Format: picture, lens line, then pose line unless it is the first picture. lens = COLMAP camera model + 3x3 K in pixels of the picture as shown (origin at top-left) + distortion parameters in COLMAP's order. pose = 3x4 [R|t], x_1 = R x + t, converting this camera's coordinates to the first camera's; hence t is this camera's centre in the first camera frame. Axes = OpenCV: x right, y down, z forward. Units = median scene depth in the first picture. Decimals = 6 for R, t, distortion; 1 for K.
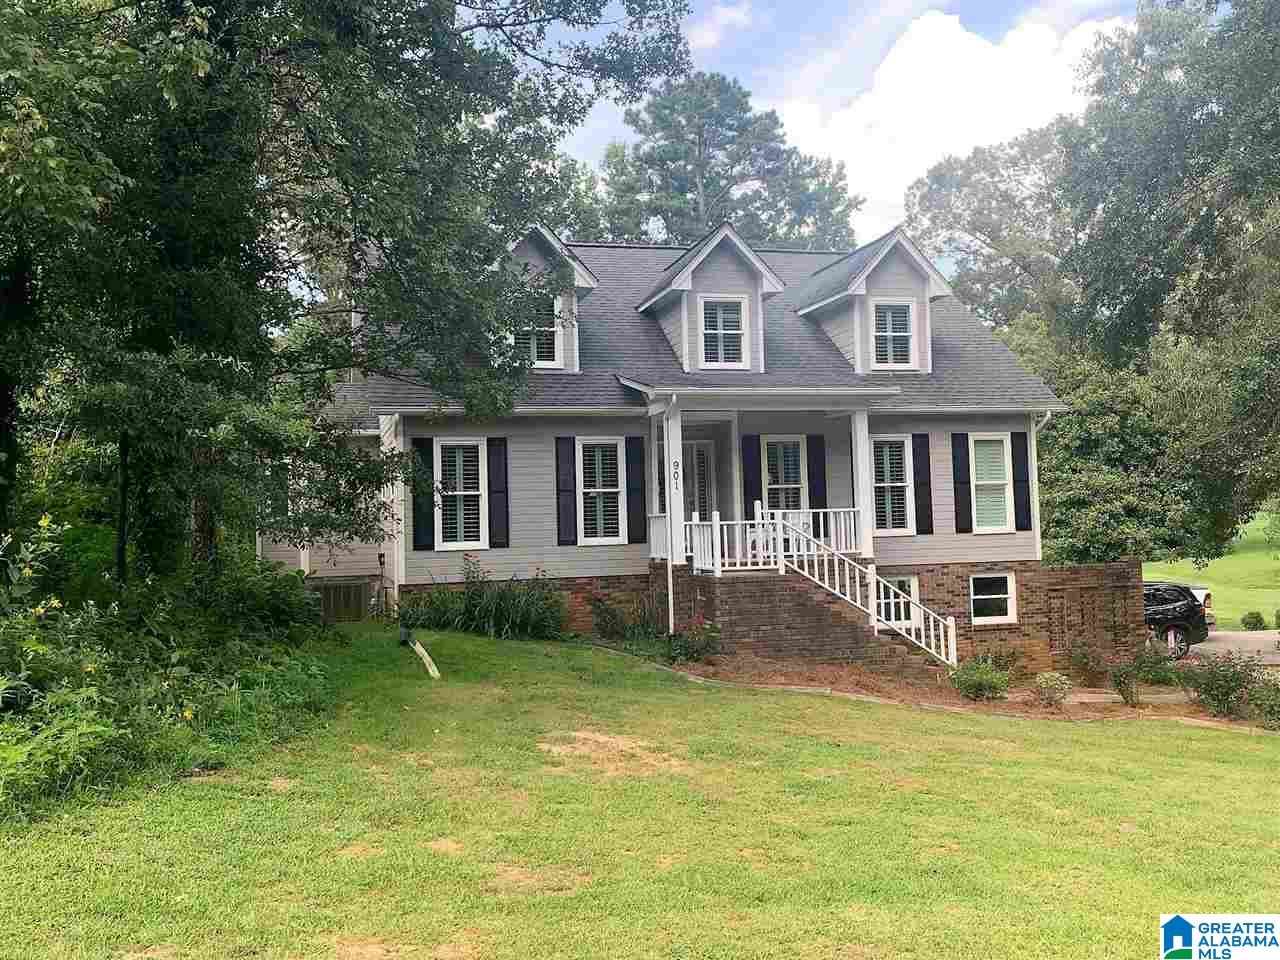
lens RADIAL K [[1209.2, 0, 640.0], [0, 1209.2, 480.0], [0, 0, 1]] dist [0.052107, -0.005176]
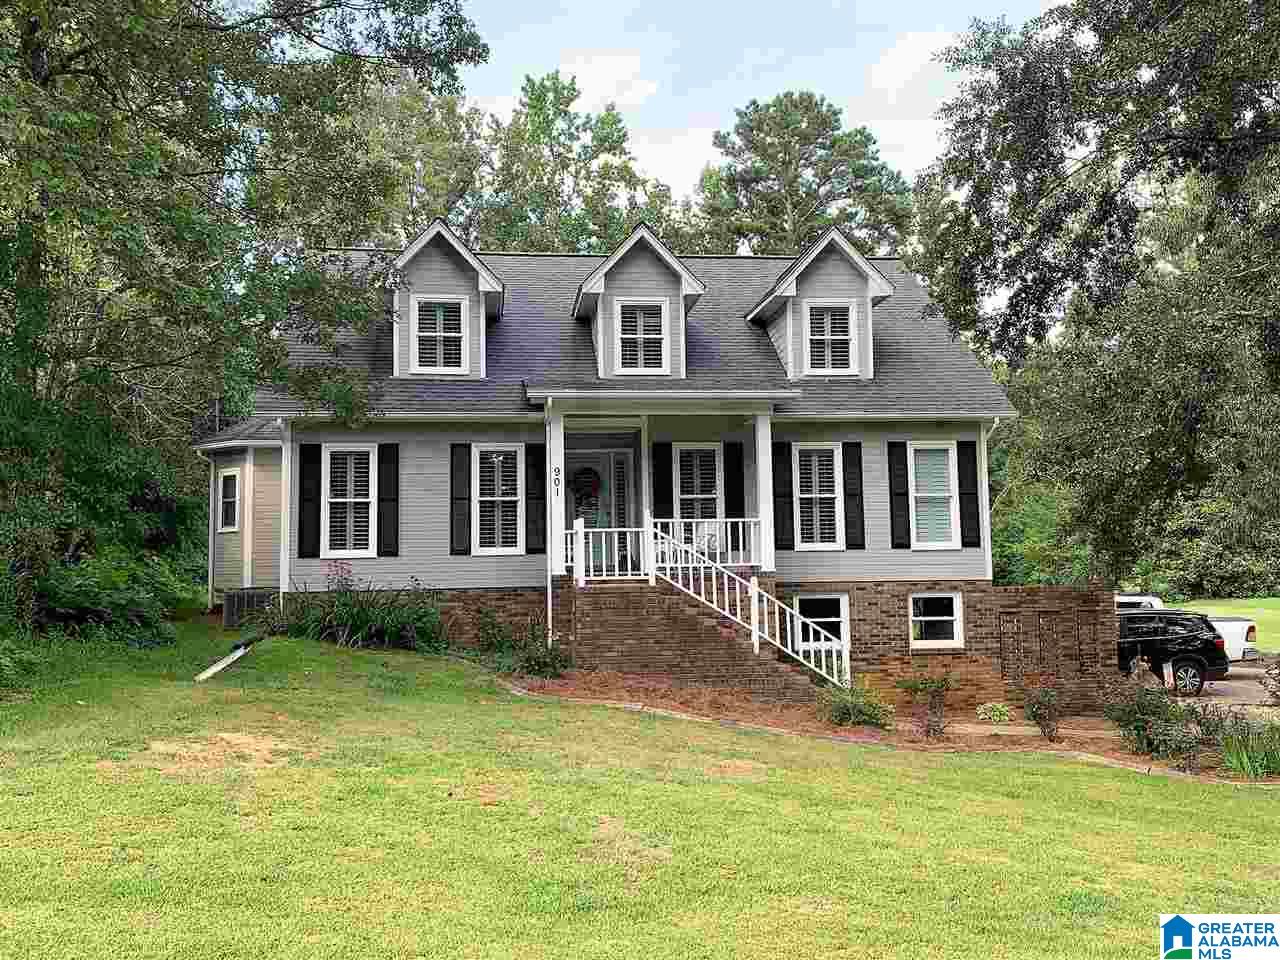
lens RADIAL K [[1204.2, 0, 640.0], [0, 1204.2, 480.0], [0, 0, 1]] dist [0.078687, -0.001932]
pose [[0.989542, 0.002719, -0.144221, 0.205661], [-0.006701, 0.999609, -0.027132, 0.017732], [0.144090, 0.027814, 0.989174, 0.055596]]
